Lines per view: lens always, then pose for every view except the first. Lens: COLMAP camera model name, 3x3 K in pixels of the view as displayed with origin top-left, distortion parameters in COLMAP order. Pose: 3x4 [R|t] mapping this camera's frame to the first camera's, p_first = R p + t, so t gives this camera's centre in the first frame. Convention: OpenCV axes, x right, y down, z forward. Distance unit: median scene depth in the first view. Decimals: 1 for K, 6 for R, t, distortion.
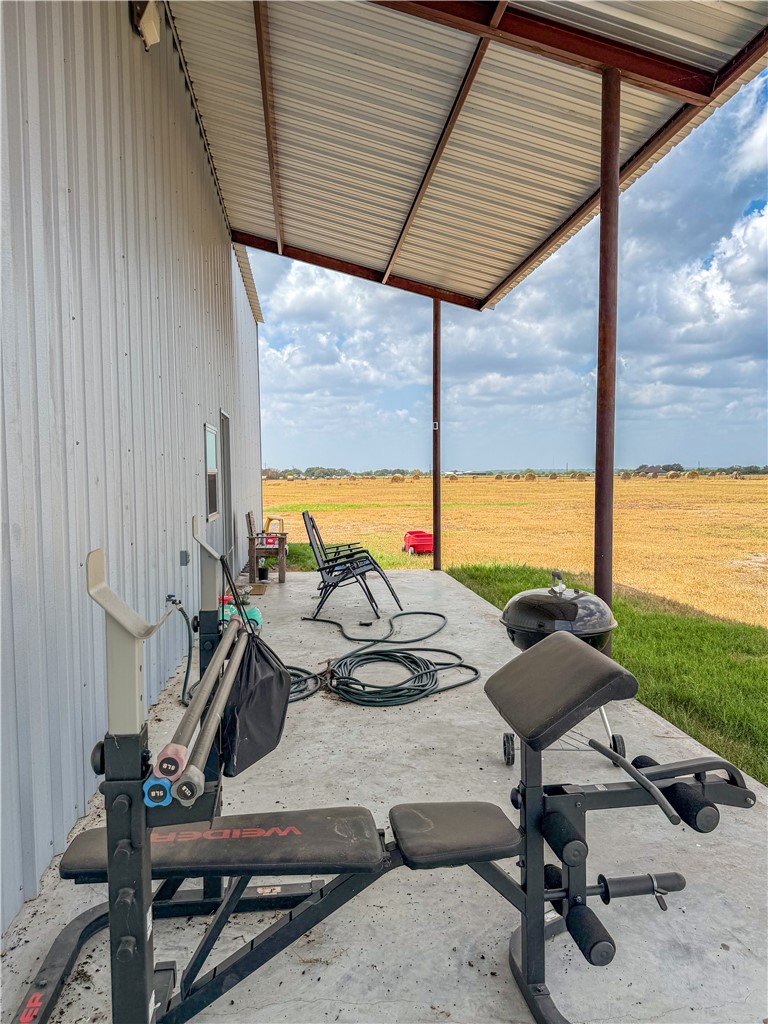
lens RADIAL K [[718.4, 0, 384.0], [0, 718.4, 512.0], [0, 0, 1]] dist [0.000883, -0.002528]
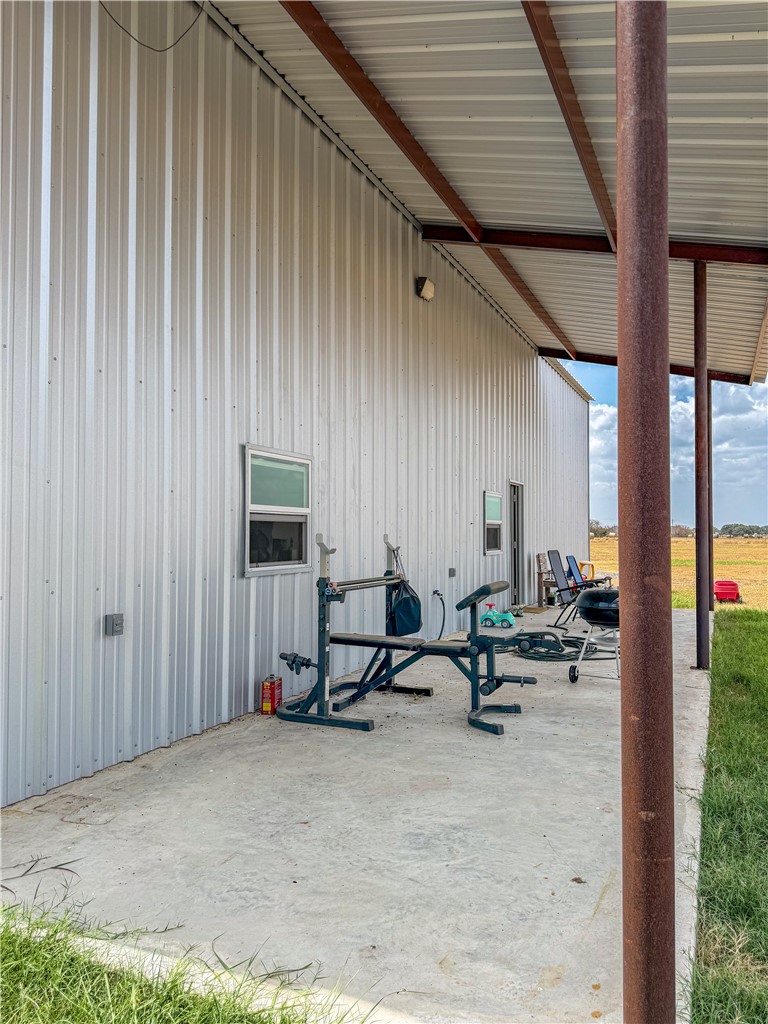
lens RADIAL K [[718.4, 0, 384.0], [0, 718.4, 512.0], [0, 0, 1]] dist [0.000883, -0.002528]
pose [[0.852827, -0.006306, -0.522156, 0.304851], [-0.034998, 0.996989, -0.069202, 0.029172], [0.521020, 0.077291, 0.850038, -0.343863]]
